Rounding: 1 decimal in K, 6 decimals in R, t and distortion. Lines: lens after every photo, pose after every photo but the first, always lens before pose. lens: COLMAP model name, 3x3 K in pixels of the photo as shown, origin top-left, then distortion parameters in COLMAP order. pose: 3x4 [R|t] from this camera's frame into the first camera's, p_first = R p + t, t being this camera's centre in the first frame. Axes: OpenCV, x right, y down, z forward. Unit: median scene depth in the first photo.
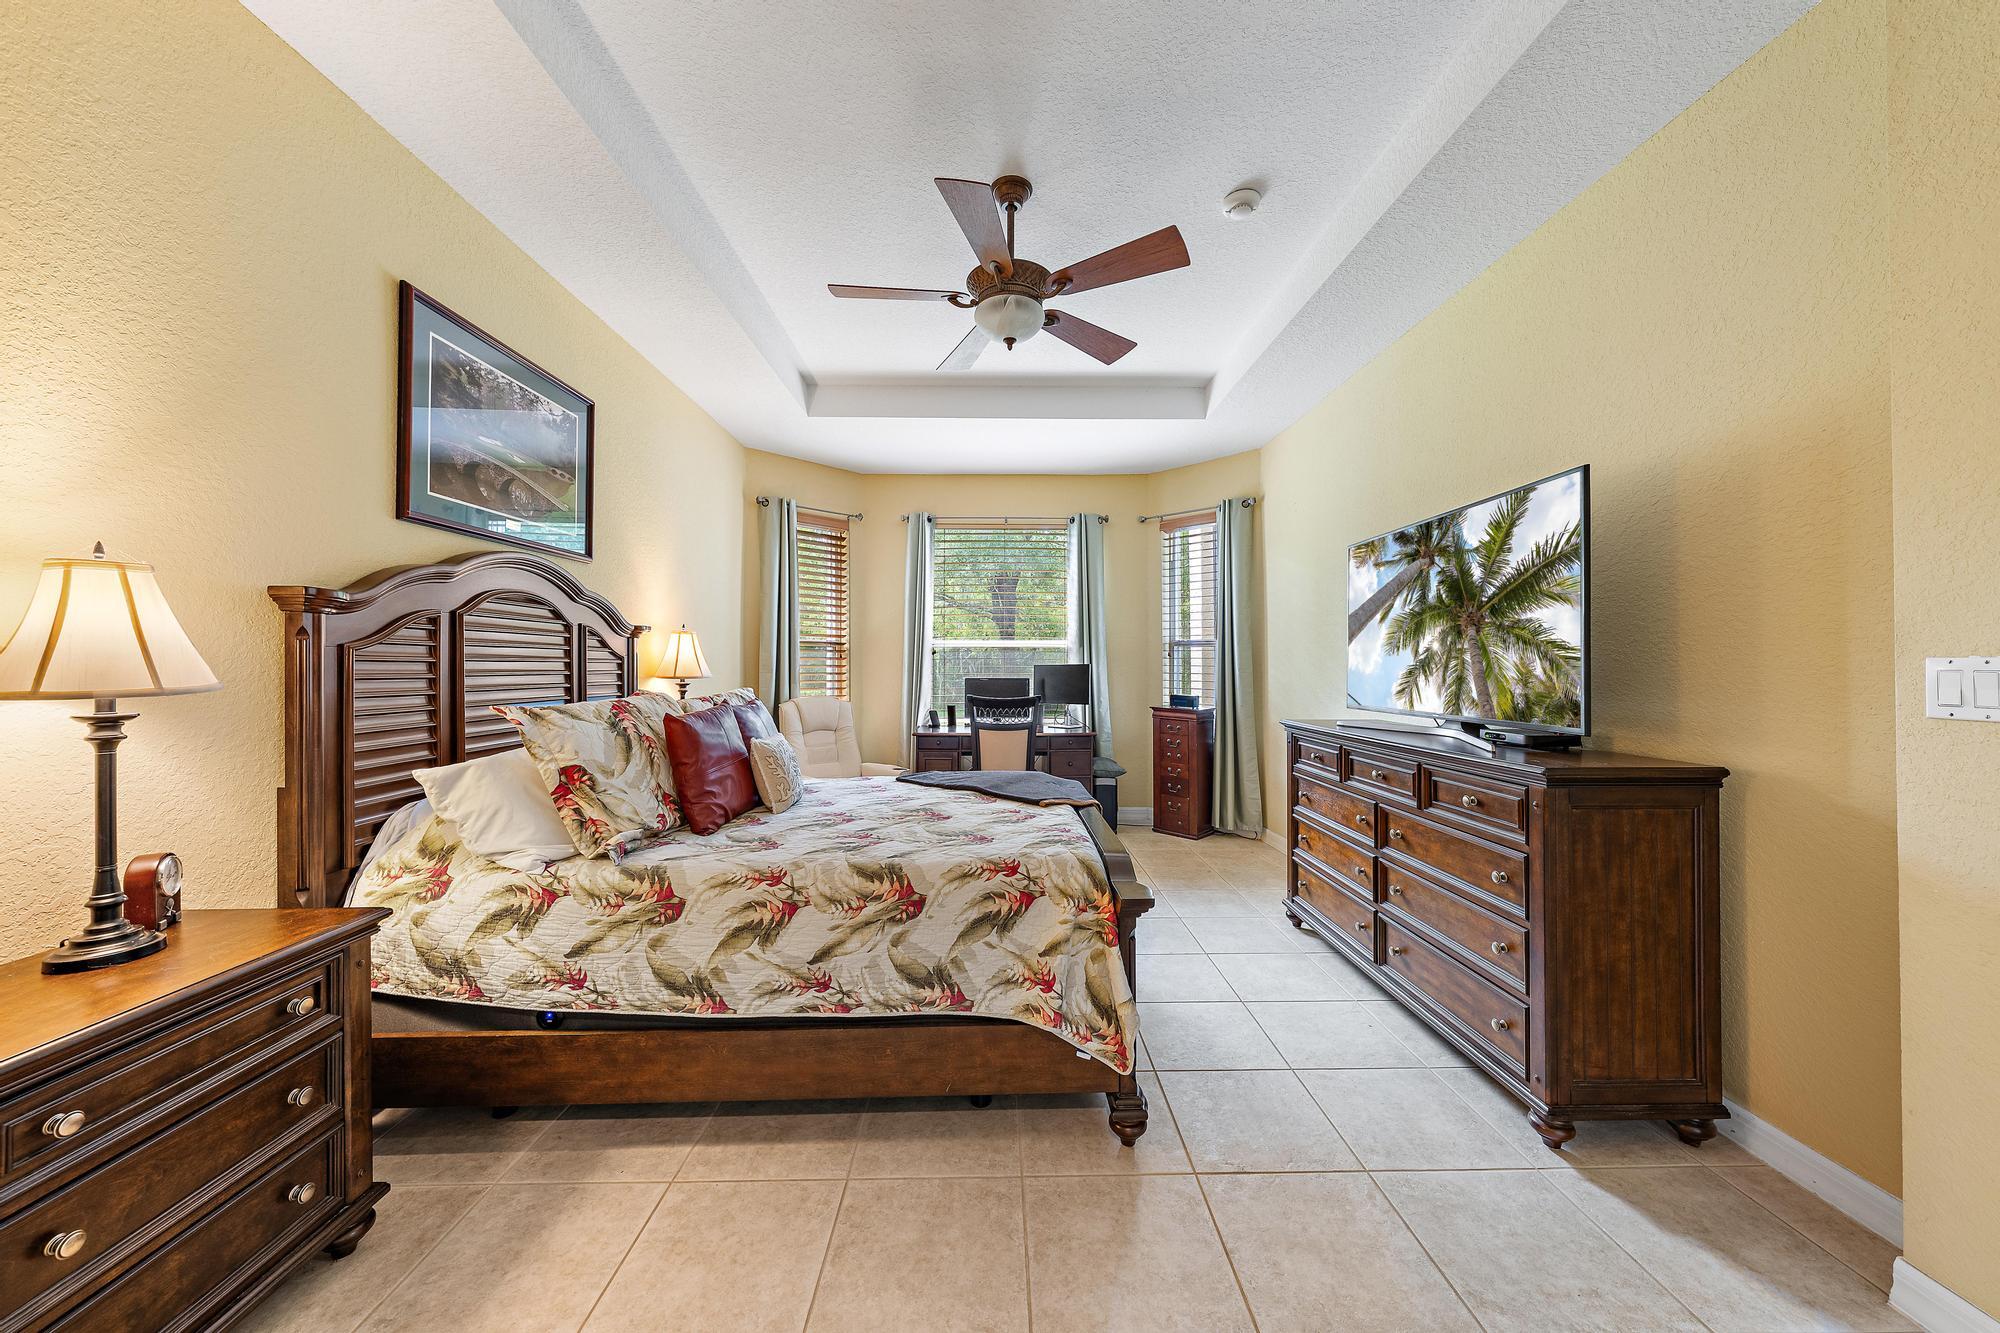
lens RADIAL K [[682.2, 0, 1002.8], [0, 682.2, 662.5], [0, 0, 1]] dist [0.000003, -0.000214]
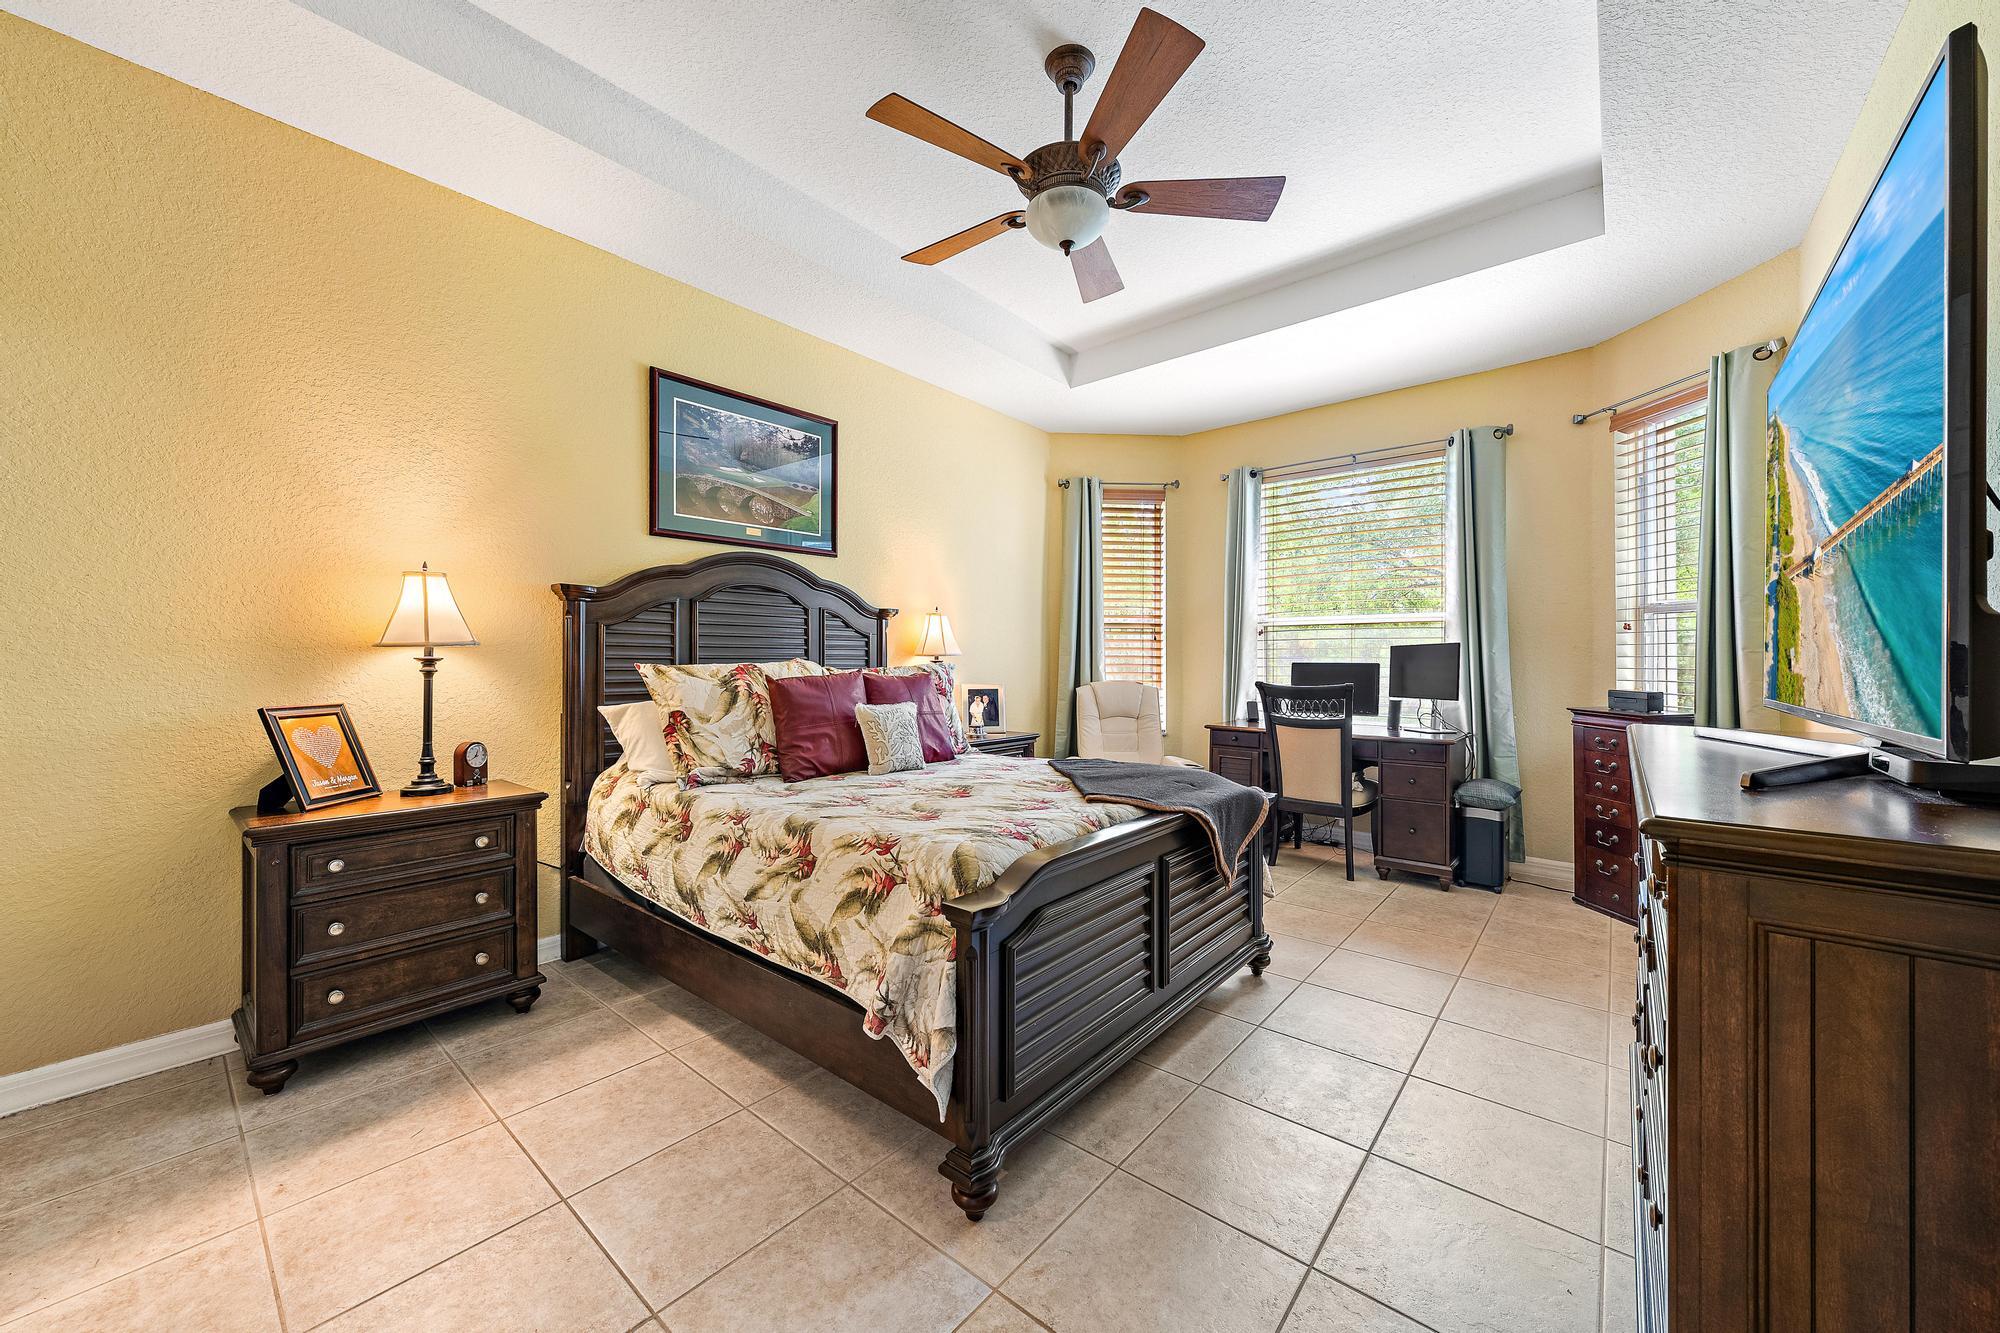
lens RADIAL K [[726.6, 0, 999.1], [0, 726.6, 660.3], [0, 0, 1]] dist [-0.001489, 0.000311]
pose [[0.756395, 0.001520, -0.654113, 0.726476], [-0.000517, 0.999998, 0.001725, 0.053802], [0.654115, -0.000966, 0.756395, 0.364725]]
